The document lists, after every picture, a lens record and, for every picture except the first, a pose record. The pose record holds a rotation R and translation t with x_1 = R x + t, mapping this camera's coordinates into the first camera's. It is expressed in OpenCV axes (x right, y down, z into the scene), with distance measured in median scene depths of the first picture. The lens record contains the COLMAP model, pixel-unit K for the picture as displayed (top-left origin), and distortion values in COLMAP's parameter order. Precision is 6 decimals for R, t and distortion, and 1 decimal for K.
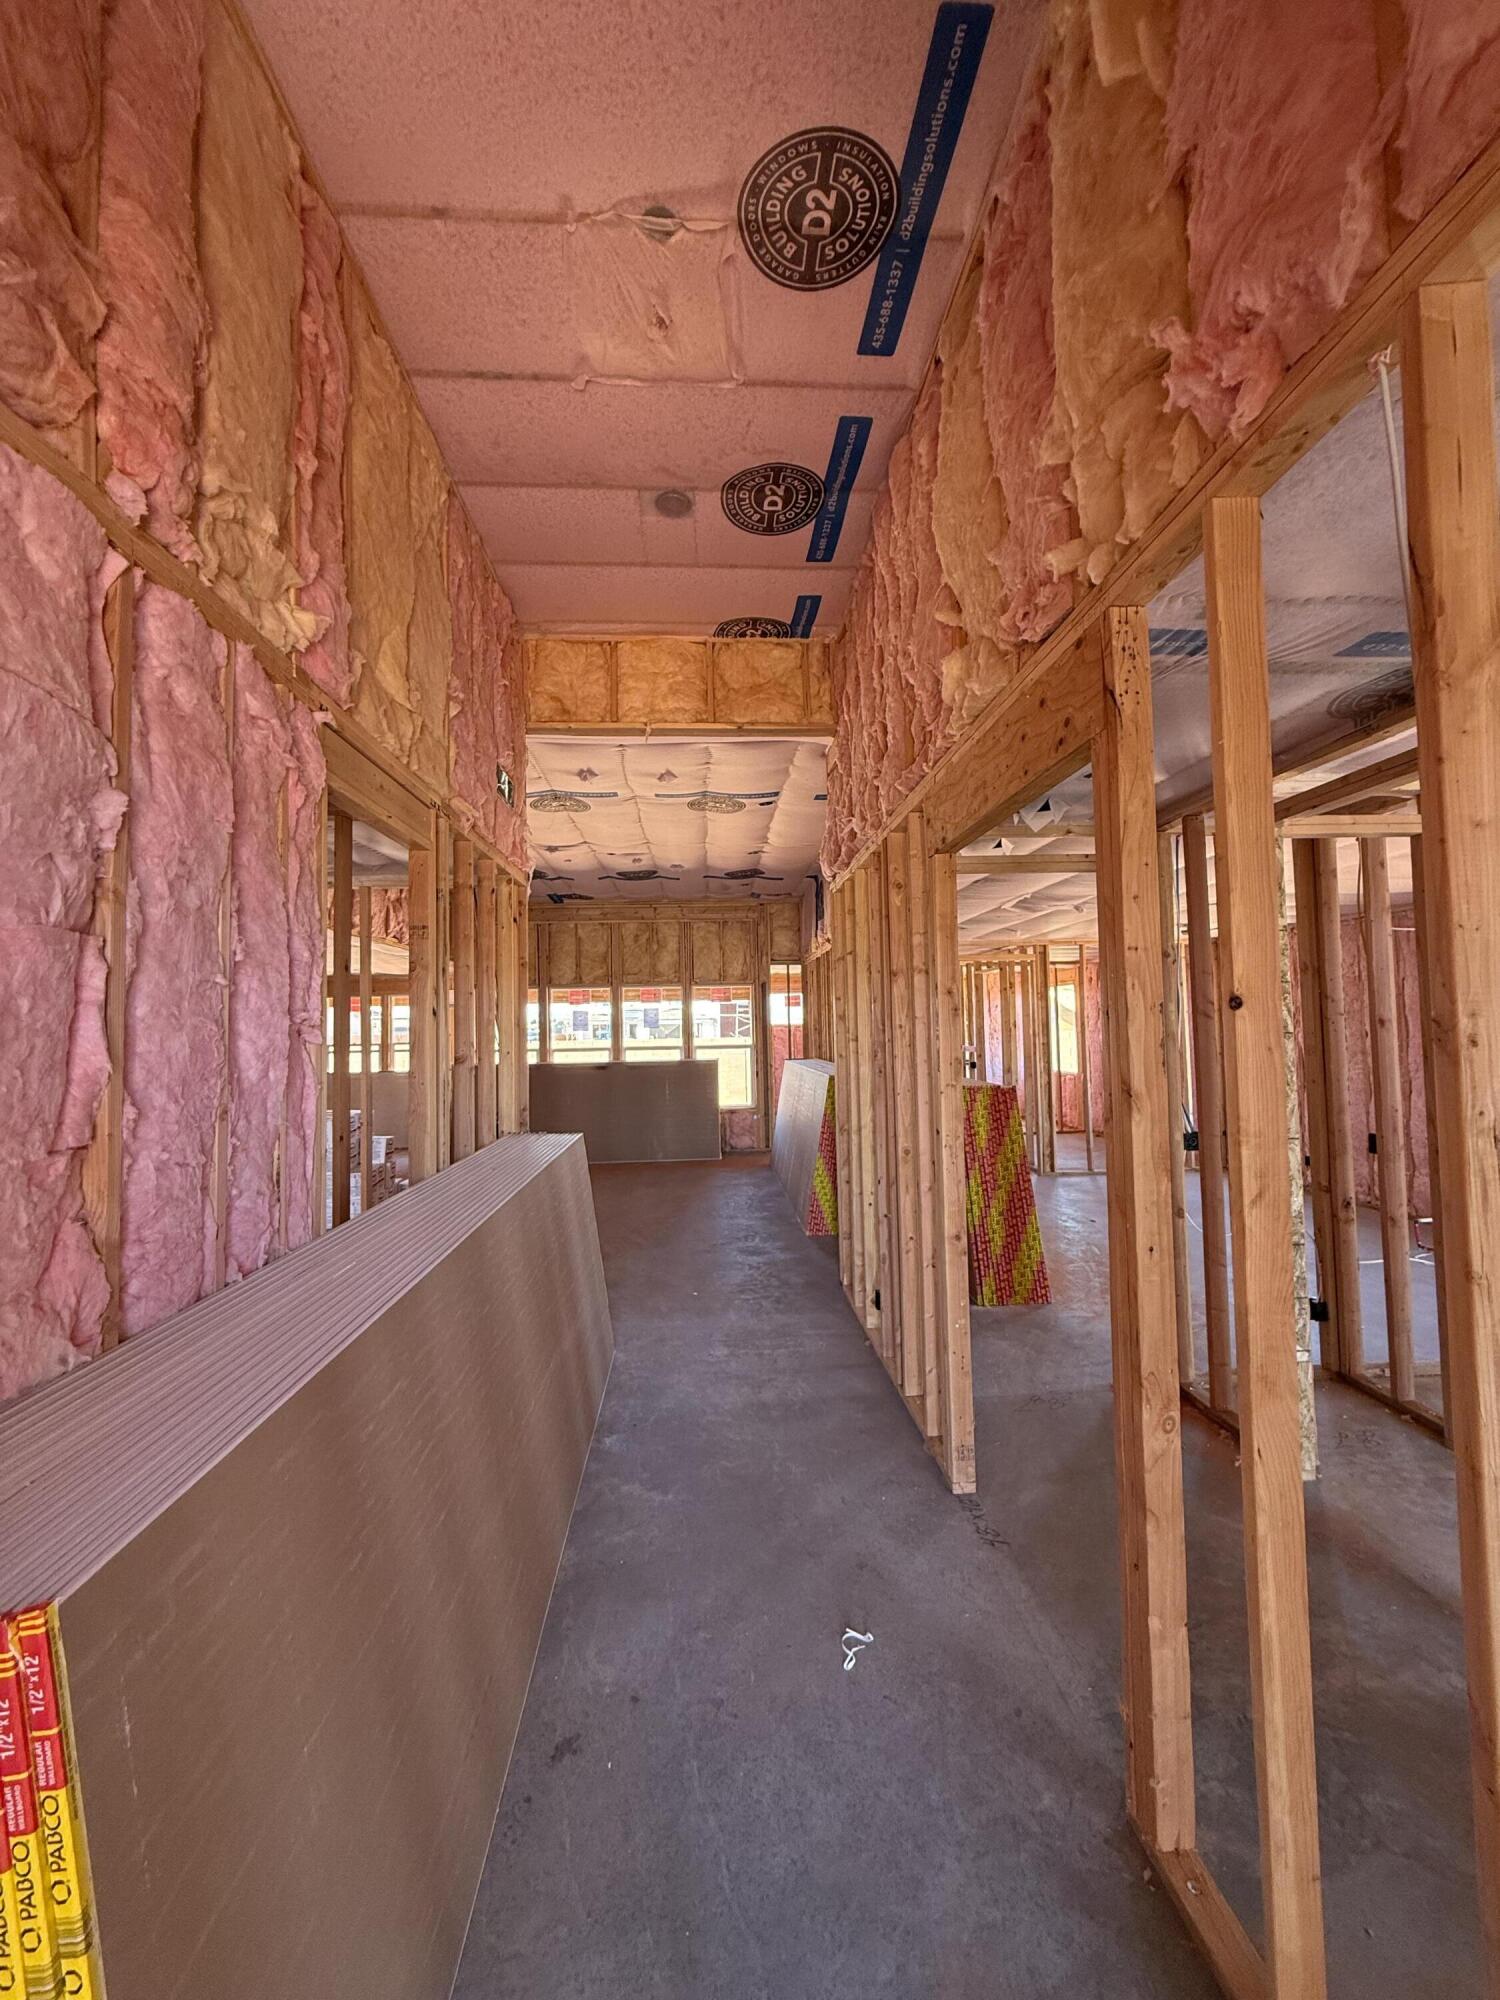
lens RADIAL K [[790.9, 0, 753.6], [0, 790.9, 994.8], [0, 0, 1]] dist [0.000321, 0.000220]
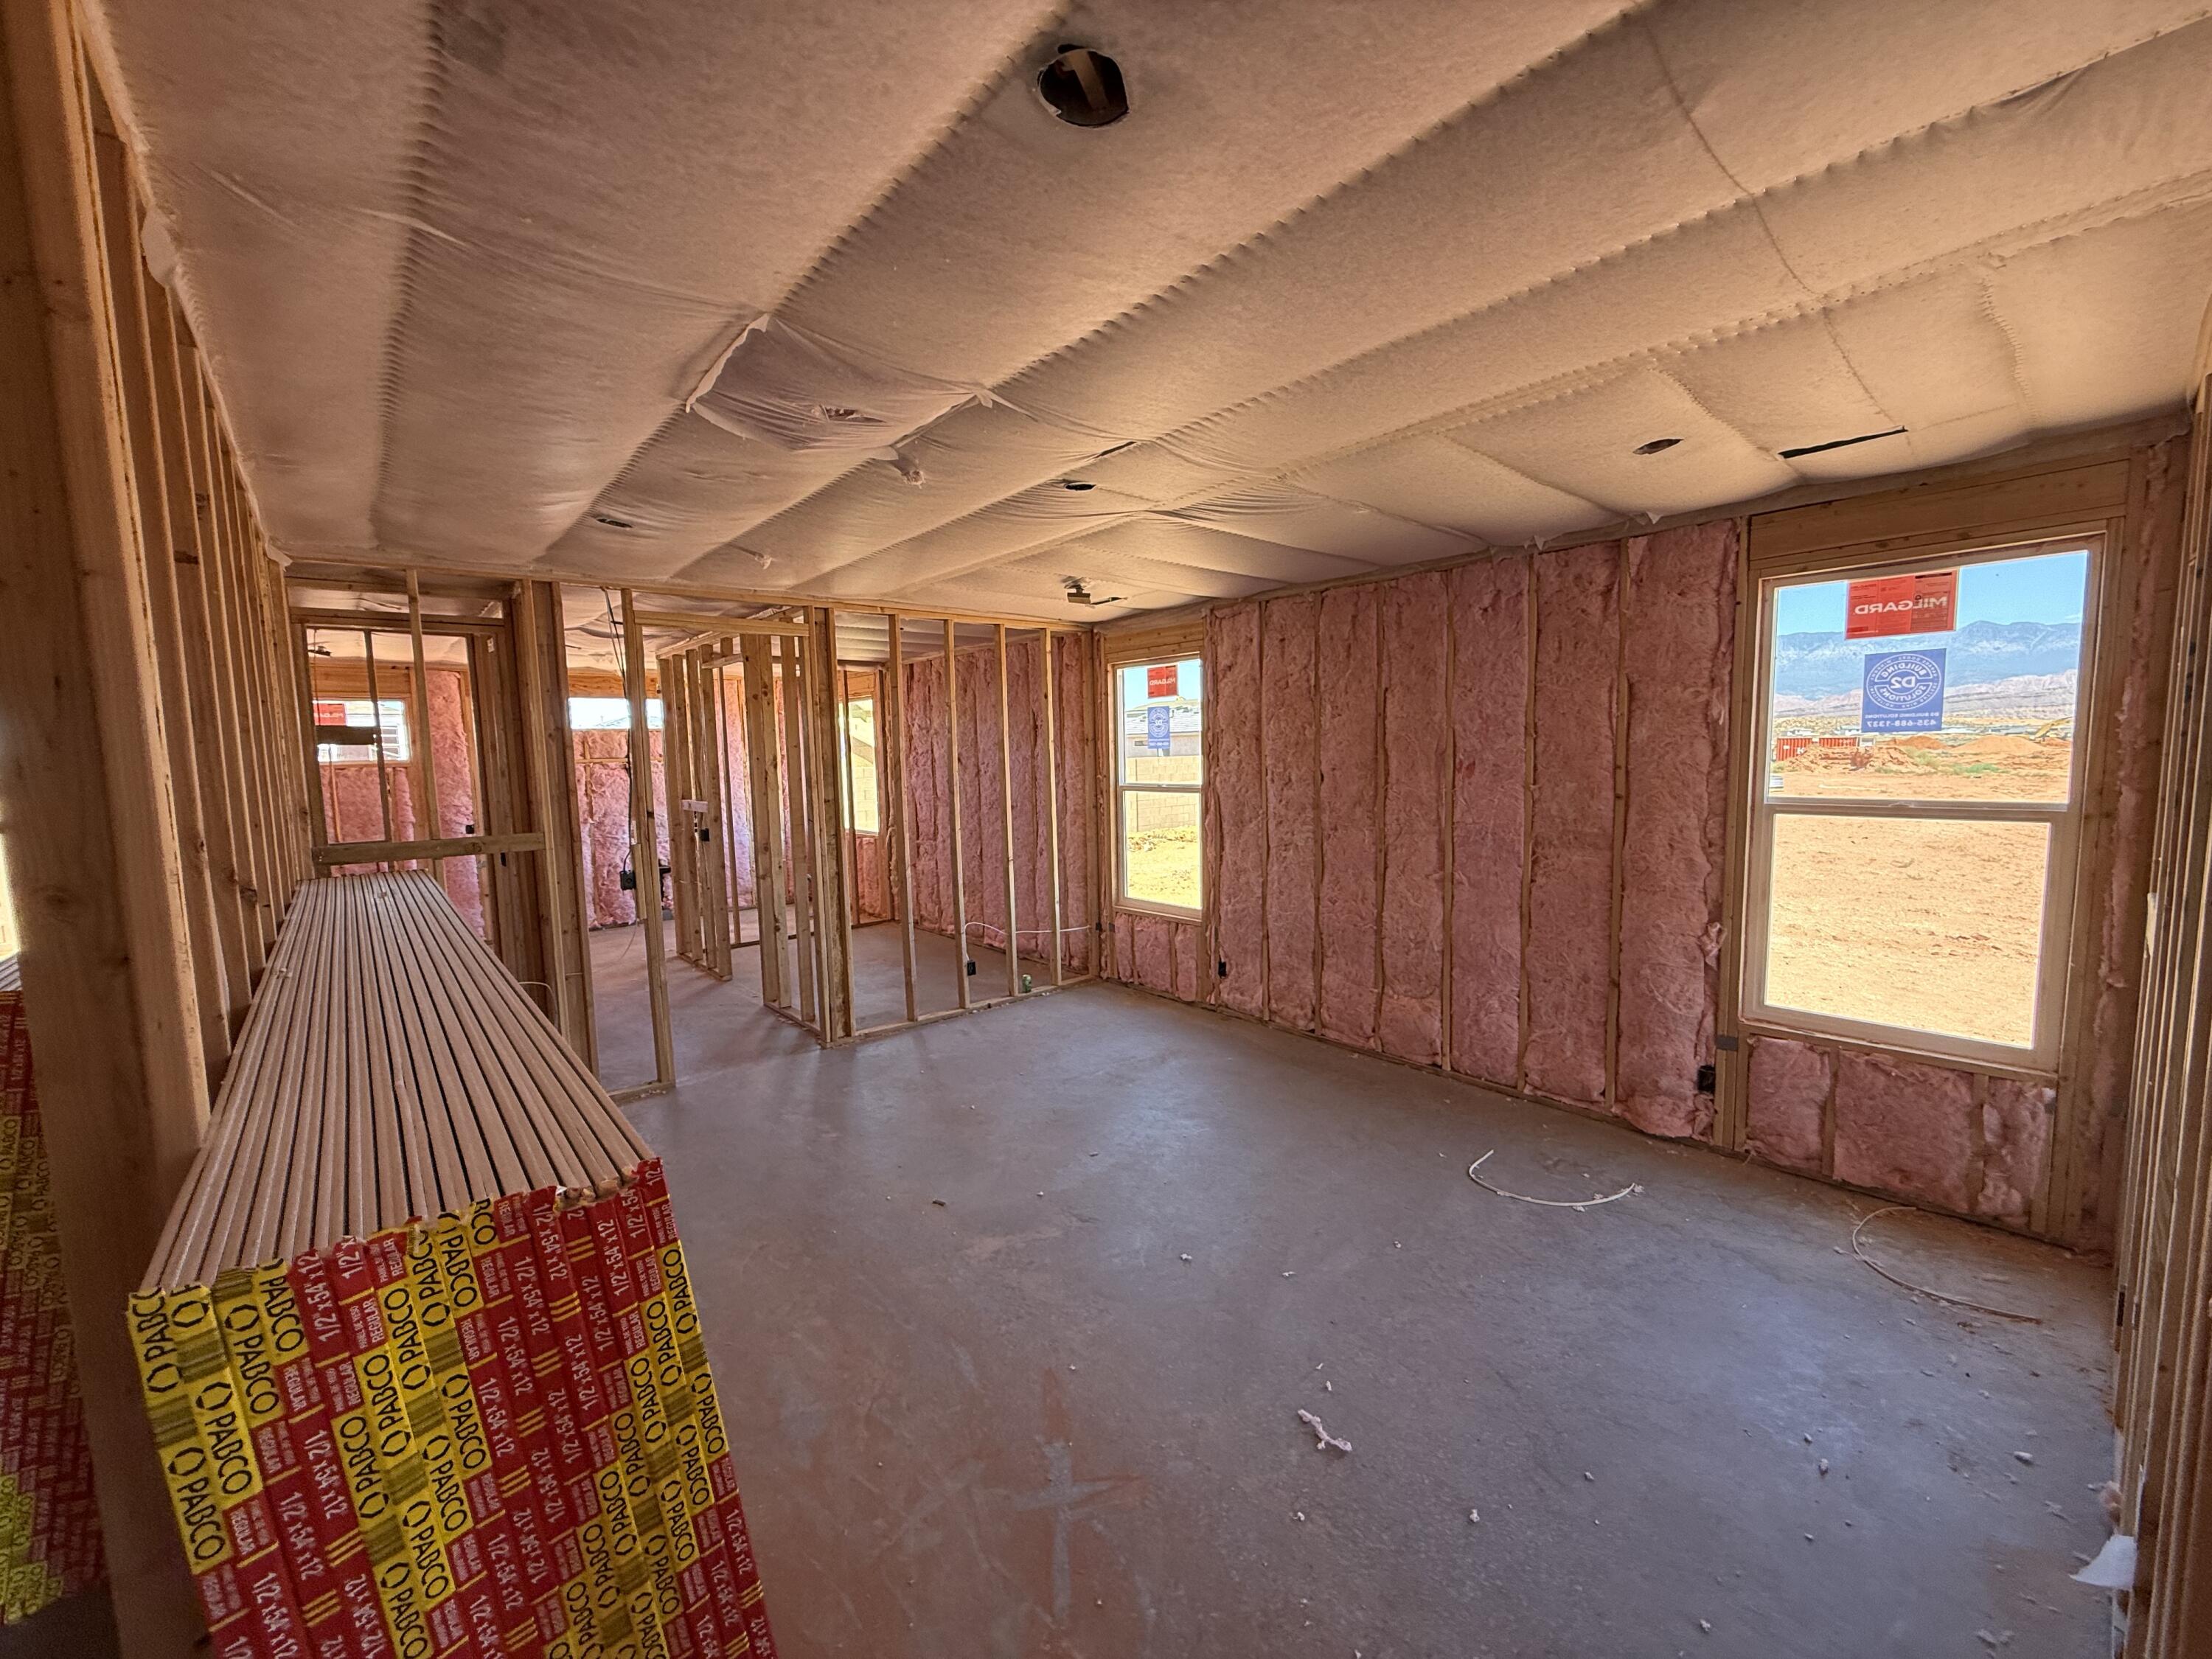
lens RADIAL K [[874.8, 0, 1101.8], [0, 874.8, 832.8], [0, 0, 1]] dist [0.000321, 0.000220]
pose [[0.795718, -0.057448, 0.602937, 0.151829], [-0.018742, 0.992679, 0.119317, 0.009420], [-0.605378, -0.106243, 0.788816, 0.407075]]
